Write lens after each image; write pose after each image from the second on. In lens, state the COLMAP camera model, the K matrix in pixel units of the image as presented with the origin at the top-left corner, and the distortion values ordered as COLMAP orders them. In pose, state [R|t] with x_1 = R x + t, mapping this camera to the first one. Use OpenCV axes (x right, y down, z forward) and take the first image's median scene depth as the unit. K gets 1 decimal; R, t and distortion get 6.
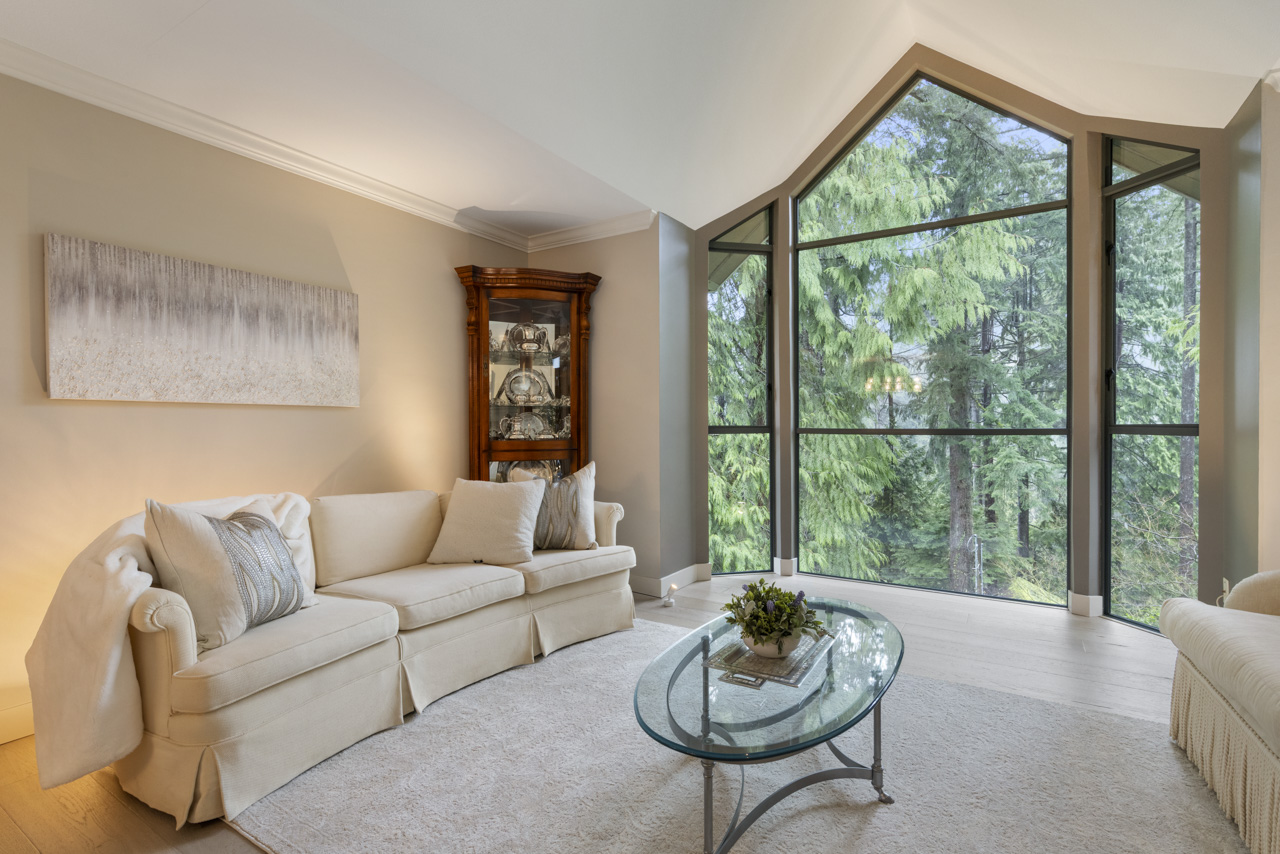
lens RADIAL K [[597.7, 0, 639.3], [0, 597.7, 432.5], [0, 0, 1]] dist [-0.000373, -0.000694]
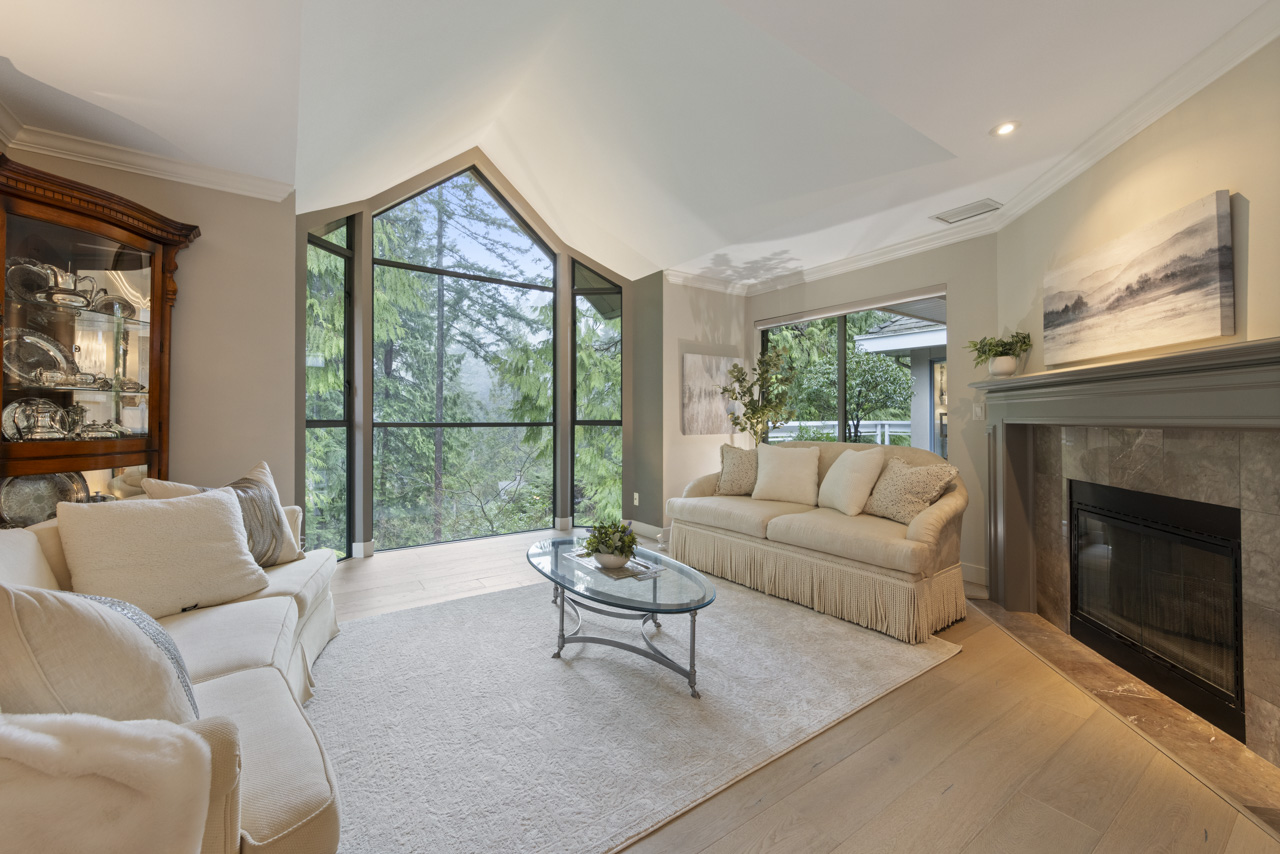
lens RADIAL K [[503.7, 0, 640.2], [0, 503.7, 413.5], [0, 0, 1]] dist [-0.001979, 0.000293]
pose [[0.389791, 0.013119, 0.920810, -0.413194], [0.010415, 0.999772, -0.018653, -0.000310], [-0.920844, 0.016861, 0.389566, 0.179102]]
